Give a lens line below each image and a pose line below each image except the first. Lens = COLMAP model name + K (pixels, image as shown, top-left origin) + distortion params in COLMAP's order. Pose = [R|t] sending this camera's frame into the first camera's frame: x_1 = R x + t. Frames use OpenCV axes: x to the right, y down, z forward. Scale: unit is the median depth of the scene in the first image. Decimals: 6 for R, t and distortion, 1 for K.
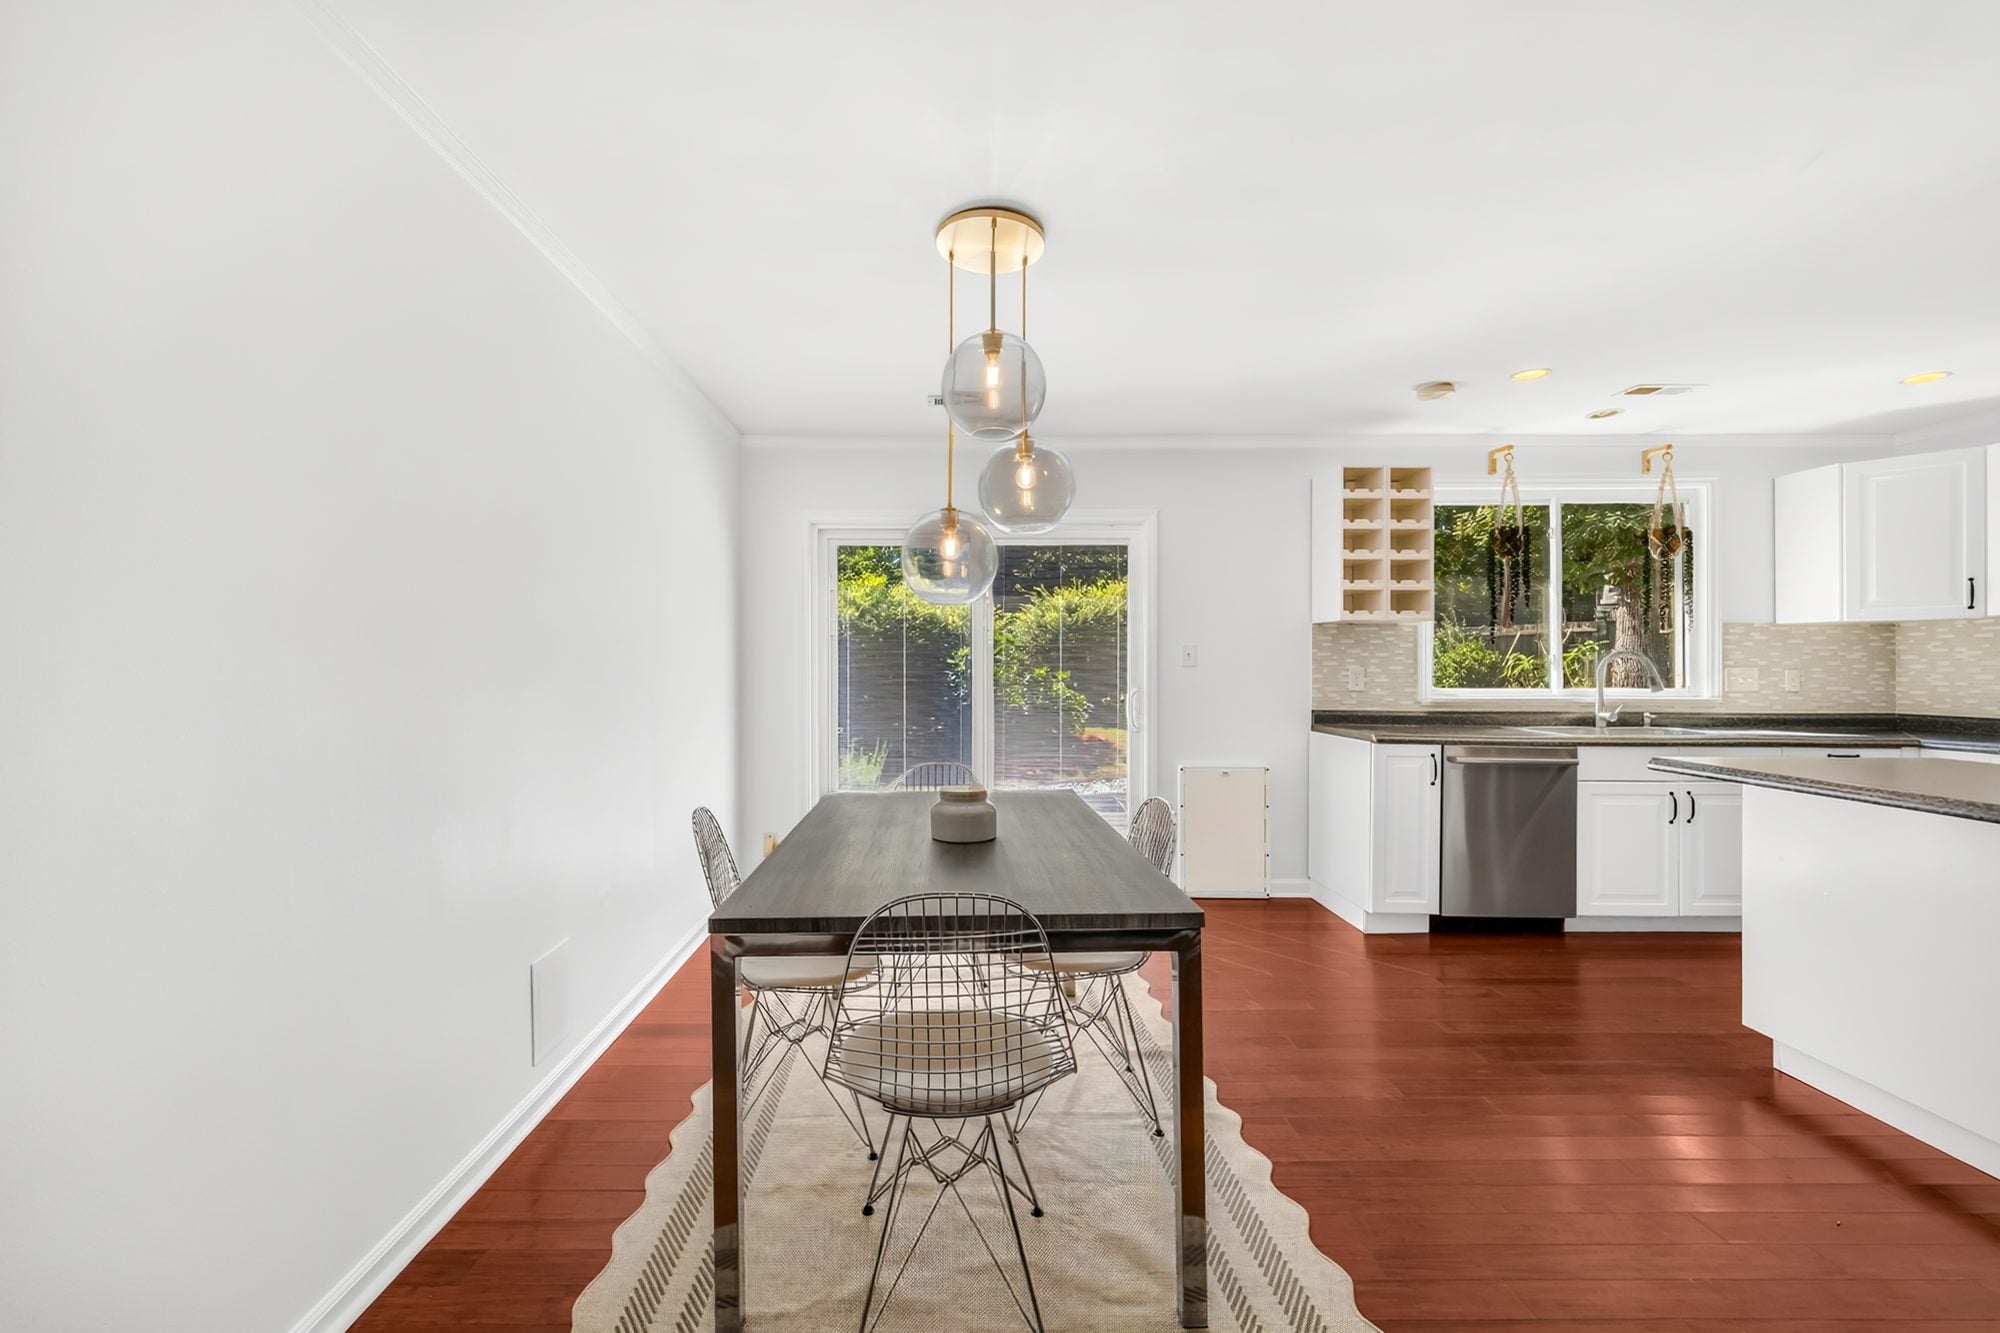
lens RADIAL K [[755.7, 0, 941.2], [0, 755.7, 667.4], [0, 0, 1]] dist [0.000417, 0.000054]
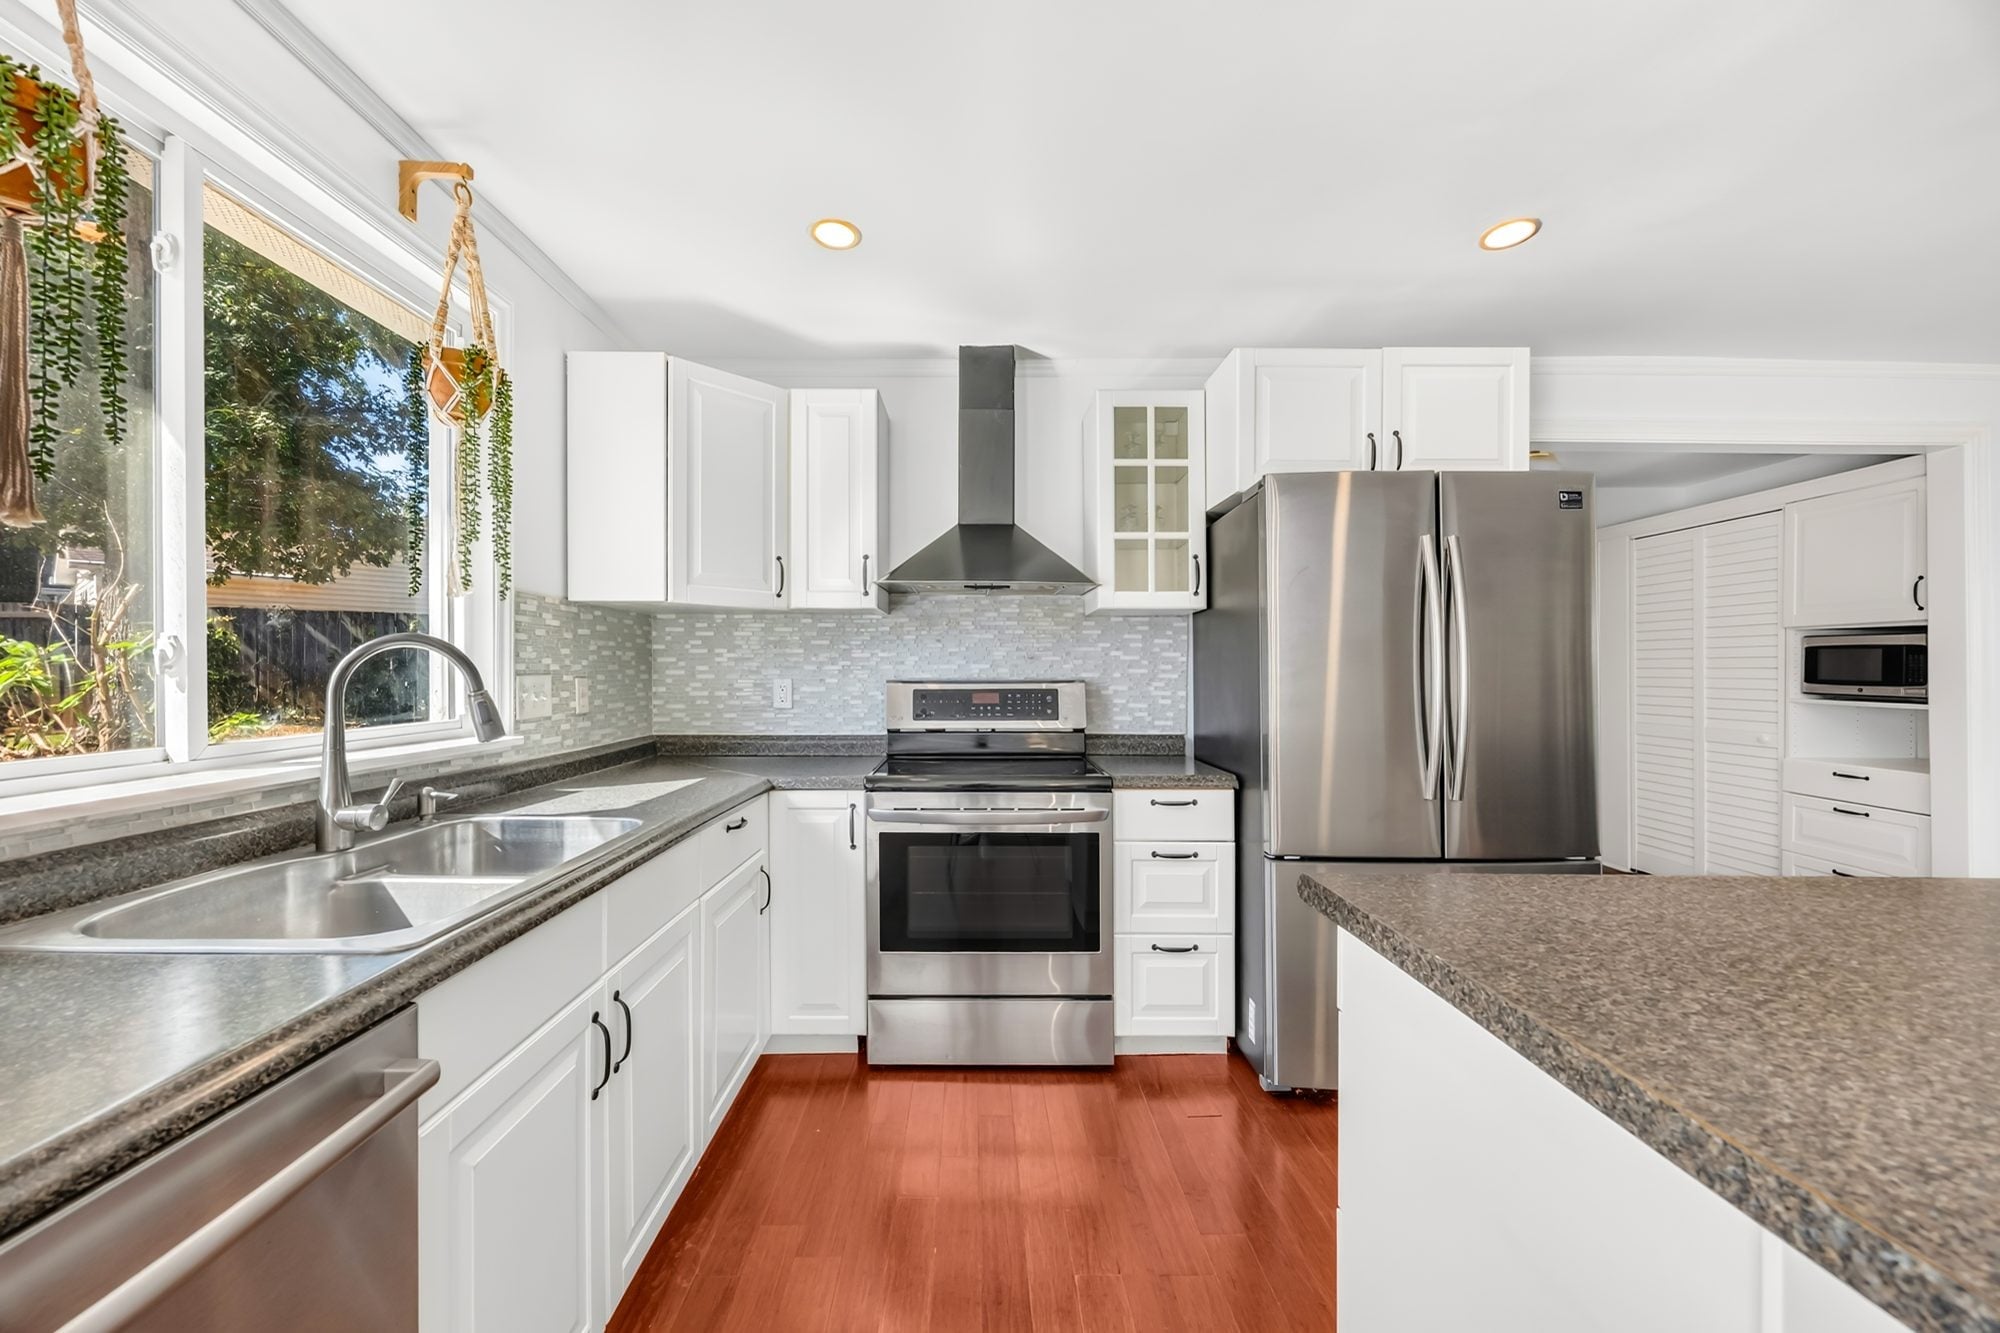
lens RADIAL K [[781.4, 0, 1000.0], [0, 781.4, 666.5], [0, 0, 1]] dist [0.002618, 0.000255]
pose [[-0.037359, 0.003413, 0.999296, 0.496084], [-0.000810, 0.999994, -0.003445, -0.004547], [-0.999302, -0.000938, -0.037356, 0.704879]]
